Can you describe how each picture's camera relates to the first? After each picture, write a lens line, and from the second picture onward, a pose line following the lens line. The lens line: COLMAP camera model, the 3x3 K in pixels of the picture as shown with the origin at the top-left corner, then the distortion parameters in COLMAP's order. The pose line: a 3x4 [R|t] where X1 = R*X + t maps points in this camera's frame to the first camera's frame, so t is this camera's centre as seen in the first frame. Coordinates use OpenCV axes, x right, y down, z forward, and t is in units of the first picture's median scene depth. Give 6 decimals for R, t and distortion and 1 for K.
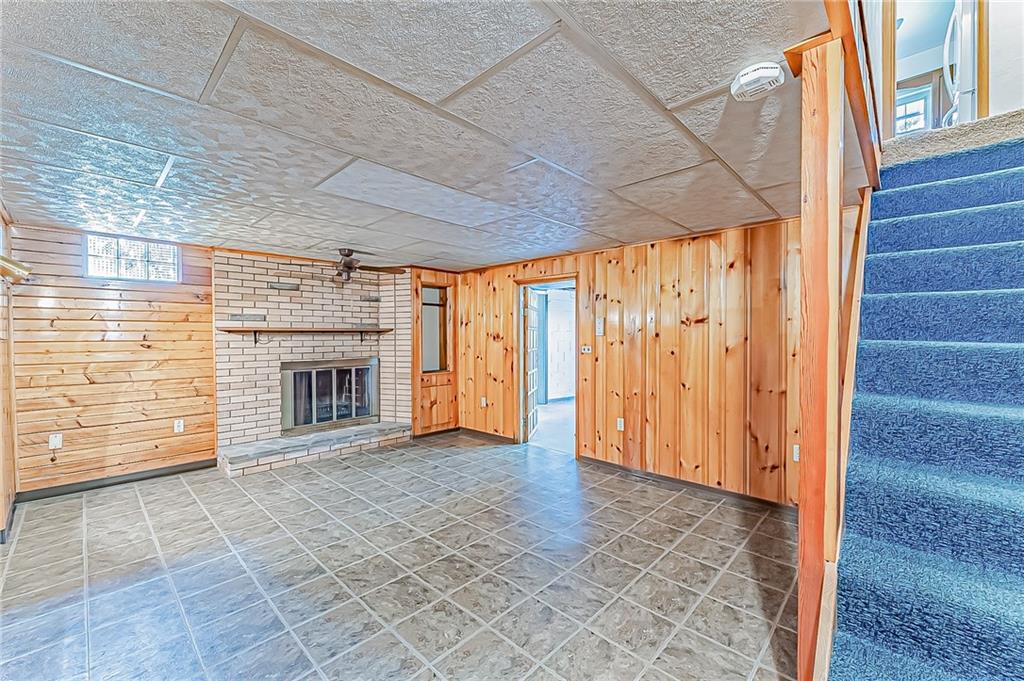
lens RADIAL K [[413.2, 0, 507.6], [0, 413.2, 337.2], [0, 0, 1]] dist [-0.001108, -0.000043]
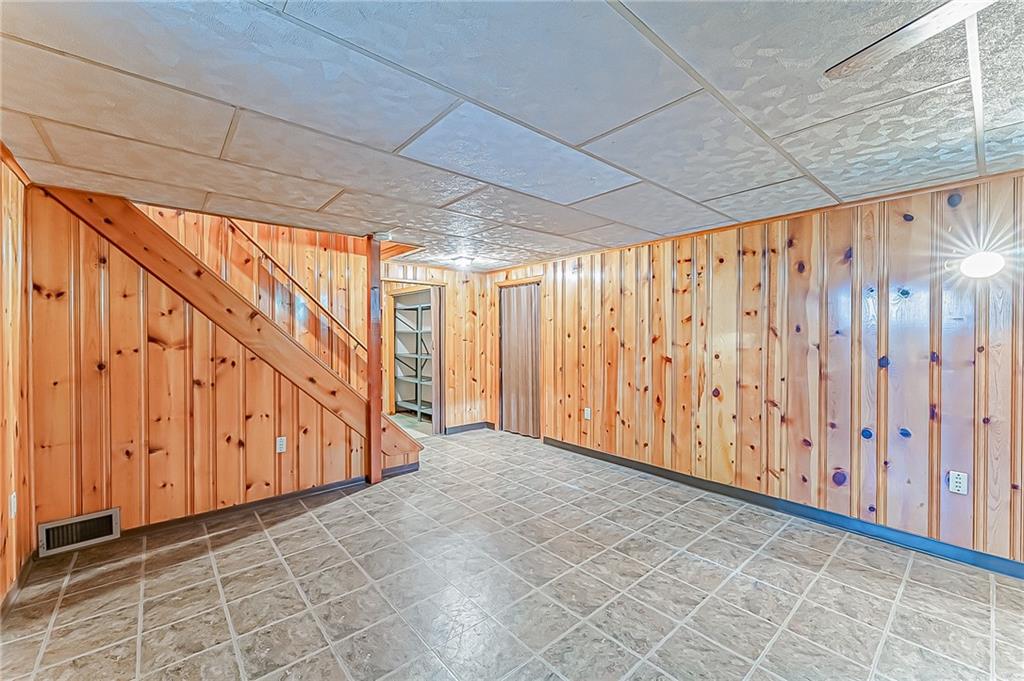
lens RADIAL K [[413.2, 0, 507.6], [0, 413.2, 337.2], [0, 0, 1]] dist [-0.001108, -0.000043]
pose [[-0.995307, 0.002424, 0.096737, -0.266145], [0.003640, 0.999917, 0.012396, -0.016580], [-0.096699, 0.012690, -0.995233, 2.153128]]
